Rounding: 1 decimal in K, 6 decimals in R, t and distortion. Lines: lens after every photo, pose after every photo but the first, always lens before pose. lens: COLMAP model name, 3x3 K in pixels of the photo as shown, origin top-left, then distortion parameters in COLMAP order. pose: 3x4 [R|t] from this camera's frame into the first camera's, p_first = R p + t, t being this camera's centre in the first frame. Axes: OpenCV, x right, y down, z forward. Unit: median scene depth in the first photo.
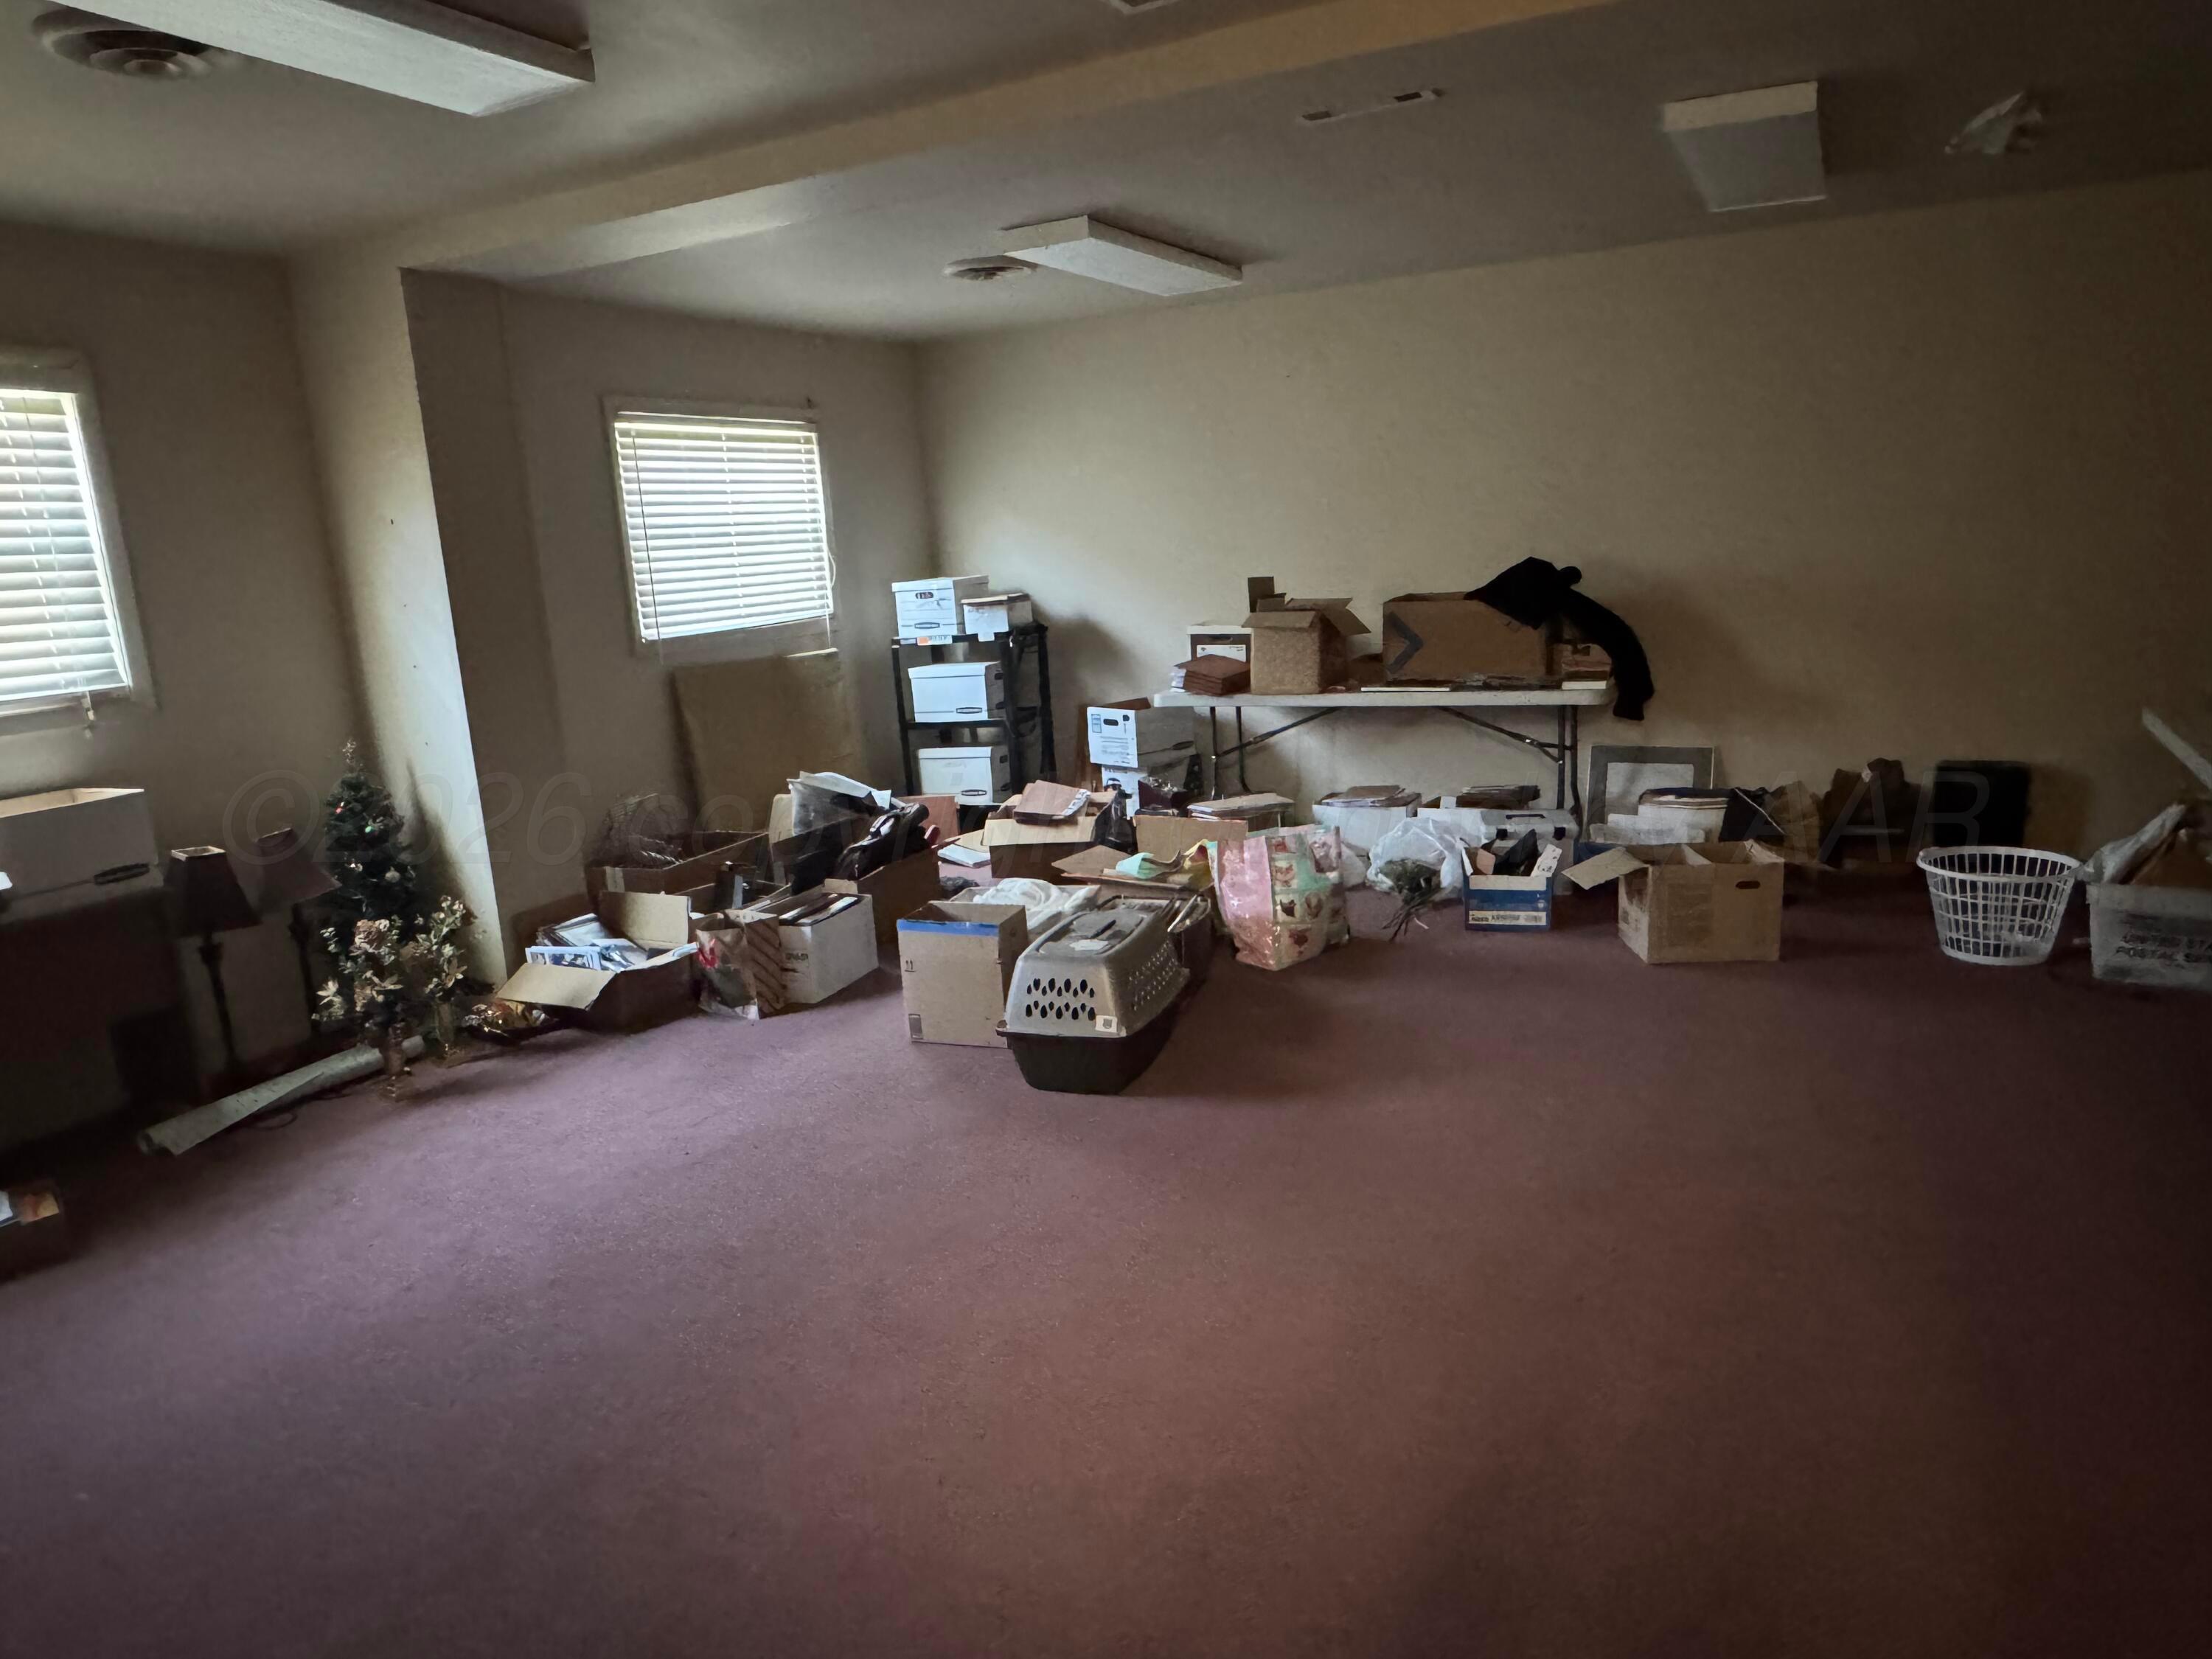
lens RADIAL K [[1456.6, 0, 1100.5], [0, 1456.6, 815.5], [0, 0, 1]] dist [-0.005016, -0.001474]
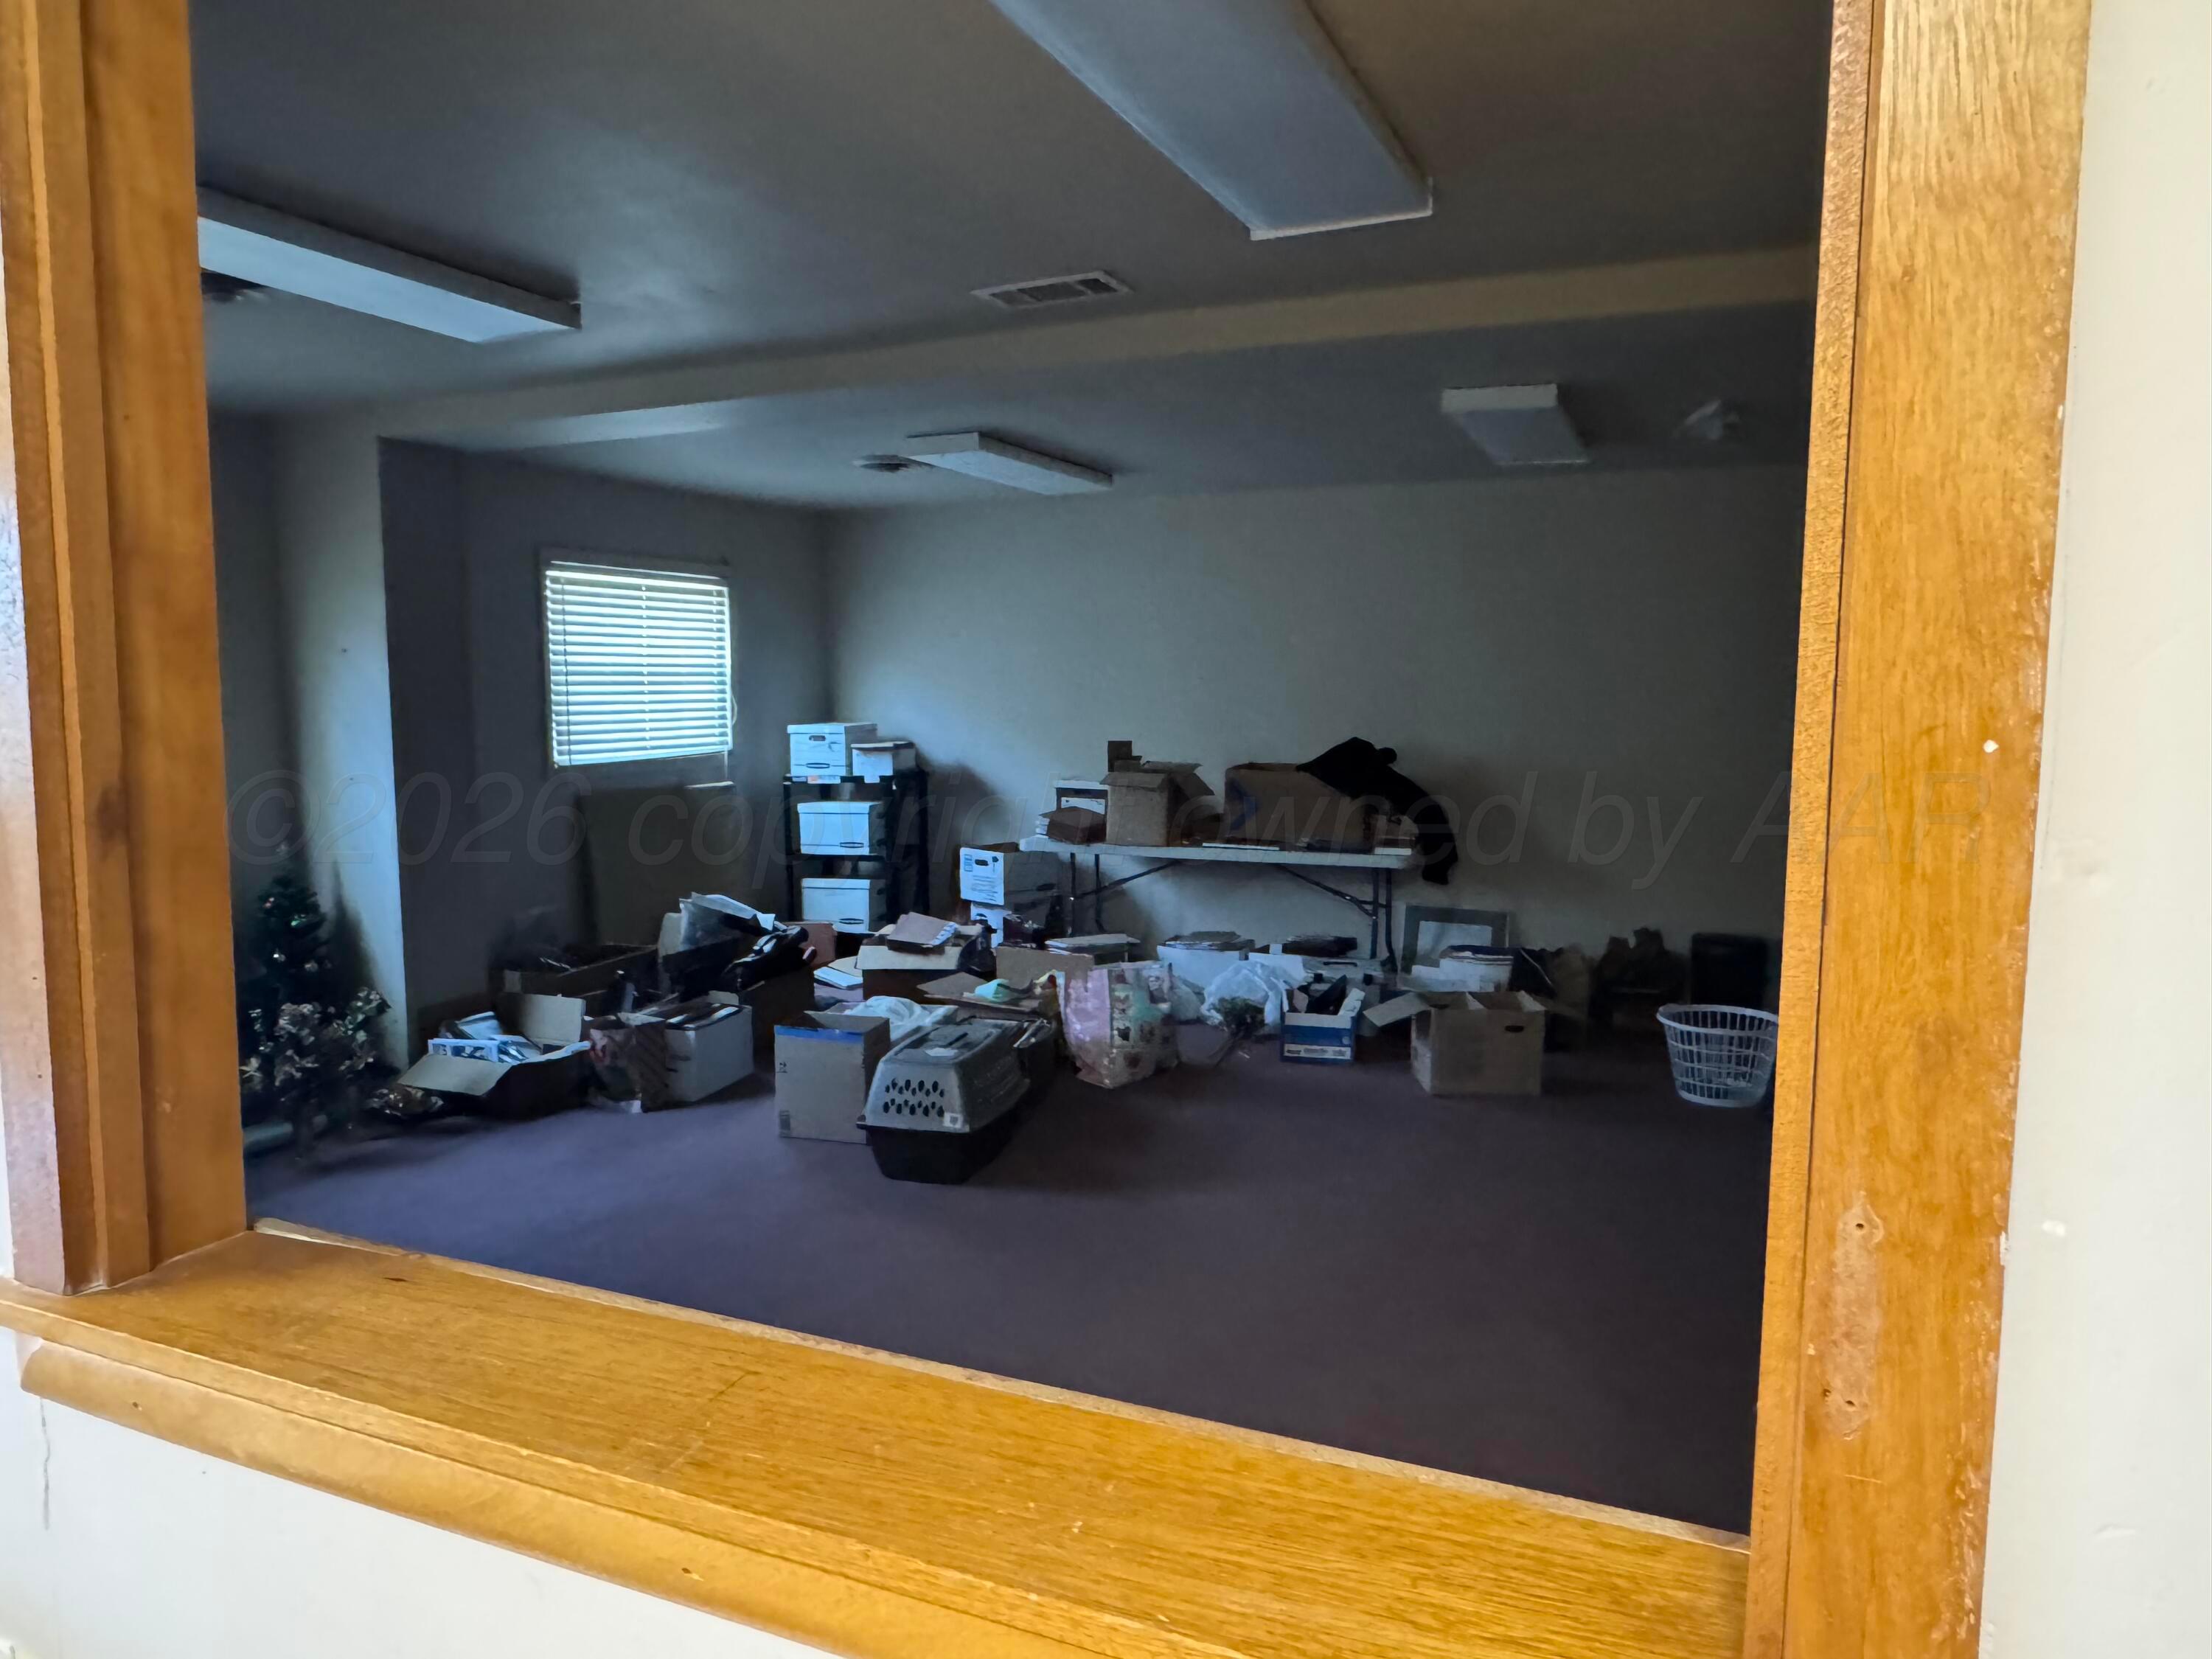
lens RADIAL K [[1456.6, 0, 1100.5], [0, 1456.6, 815.5], [0, 0, 1]] dist [-0.005016, -0.001474]
pose [[0.995567, 0.054341, 0.076763, 0.012753], [-0.046458, 0.993802, -0.100993, 0.009156], [-0.081775, 0.096979, 0.991921, -0.122387]]
